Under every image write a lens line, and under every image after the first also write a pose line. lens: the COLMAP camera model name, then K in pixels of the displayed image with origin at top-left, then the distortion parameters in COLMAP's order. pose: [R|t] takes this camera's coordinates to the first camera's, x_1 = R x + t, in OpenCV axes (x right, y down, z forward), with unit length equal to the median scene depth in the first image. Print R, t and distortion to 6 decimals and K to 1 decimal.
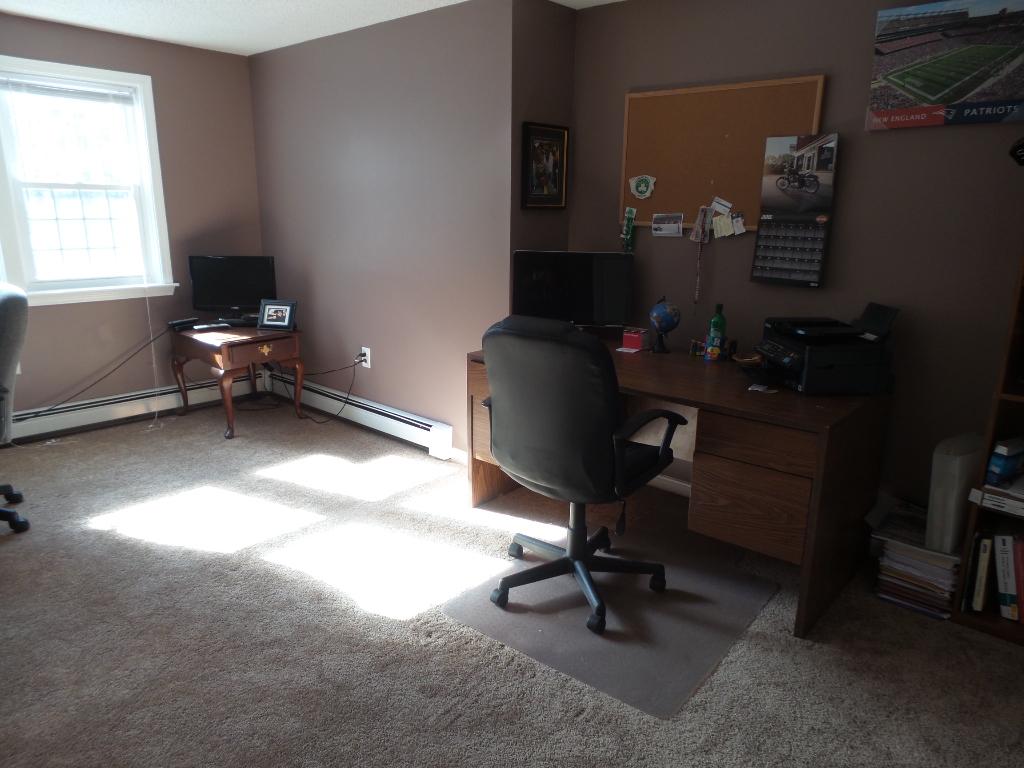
lens RADIAL K [[701.8, 0, 515.1], [0, 701.8, 389.3], [0, 0, 1]] dist [-0.002989, 0.008187]
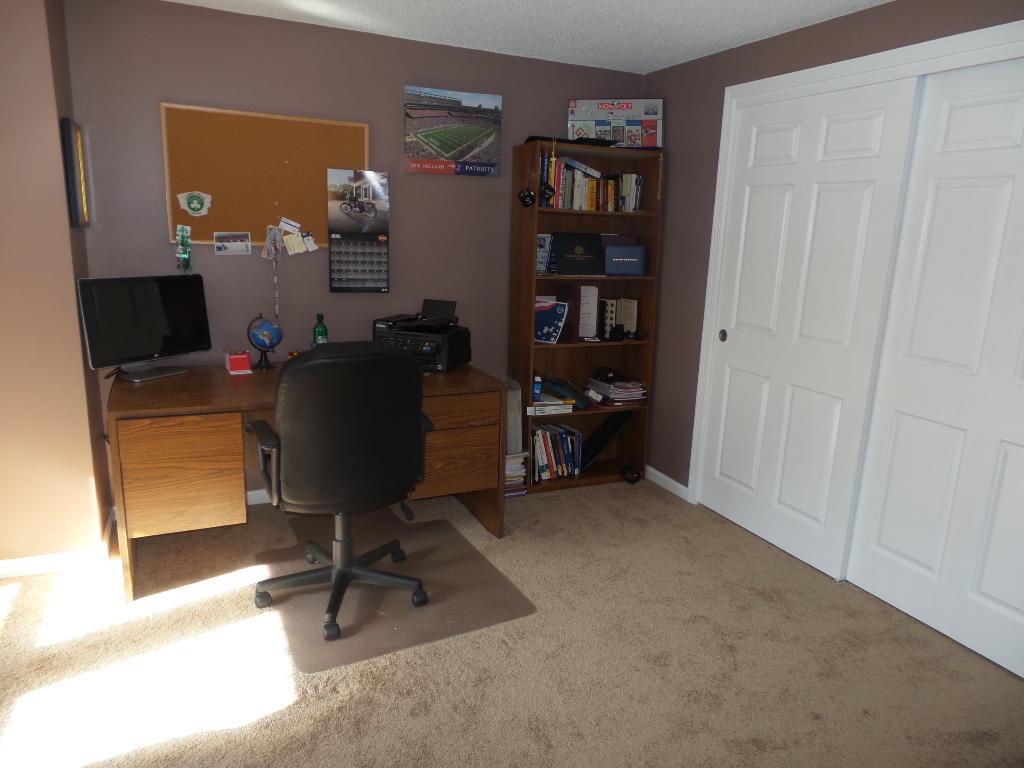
lens RADIAL K [[701.8, 0, 516.6], [0, 701.8, 387.5], [0, 0, 1]] dist [-0.002989, 0.008187]
pose [[0.400442, -0.202407, 0.893688, -0.632262], [0.206551, 0.970136, 0.127170, -0.089574], [-0.892739, 0.133668, 0.430290, 0.269755]]
